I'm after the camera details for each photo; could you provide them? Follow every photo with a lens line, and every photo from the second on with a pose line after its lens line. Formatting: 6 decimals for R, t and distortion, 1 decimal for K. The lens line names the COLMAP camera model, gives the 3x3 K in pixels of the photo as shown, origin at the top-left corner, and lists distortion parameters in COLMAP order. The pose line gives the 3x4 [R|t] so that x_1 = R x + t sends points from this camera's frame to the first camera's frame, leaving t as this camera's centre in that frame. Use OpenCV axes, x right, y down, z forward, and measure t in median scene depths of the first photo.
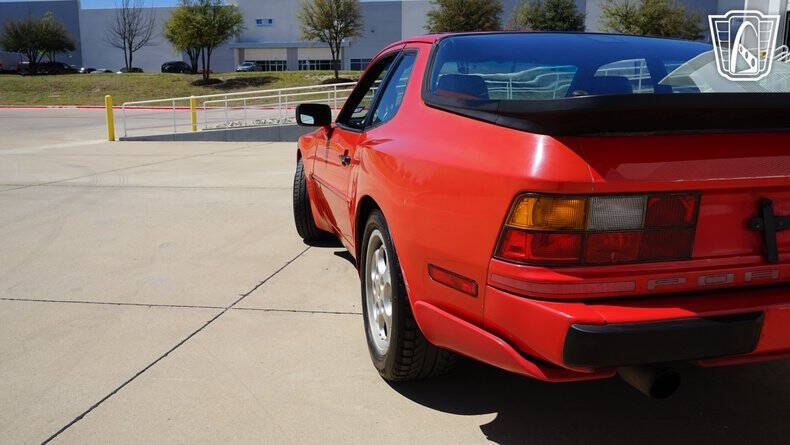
lens RADIAL K [[631.1, 0, 393.6], [0, 631.1, 227.0], [0, 0, 1]] dist [-0.001385, 0.005294]
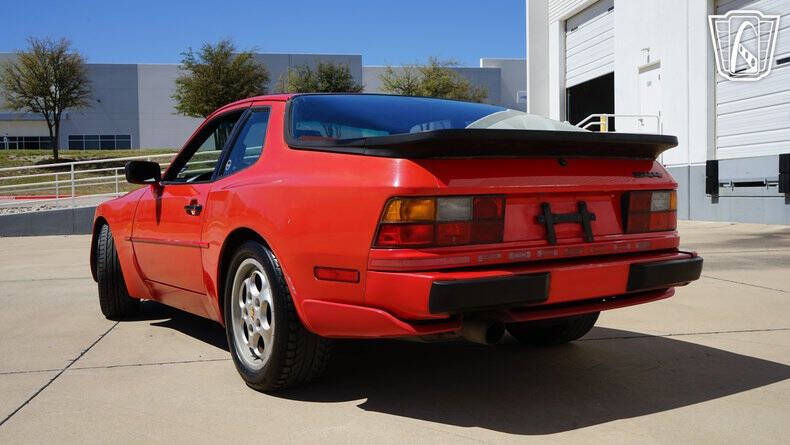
lens RADIAL K [[714.8, 0, 395.0], [0, 714.8, 222.5], [0, 0, 1]] dist [-0.005825, -0.001505]
pose [[0.953198, -0.031619, 0.300689, -0.264417], [0.070873, 0.990174, -0.120547, 0.187747], [-0.293923, 0.136216, 0.946073, -0.499408]]
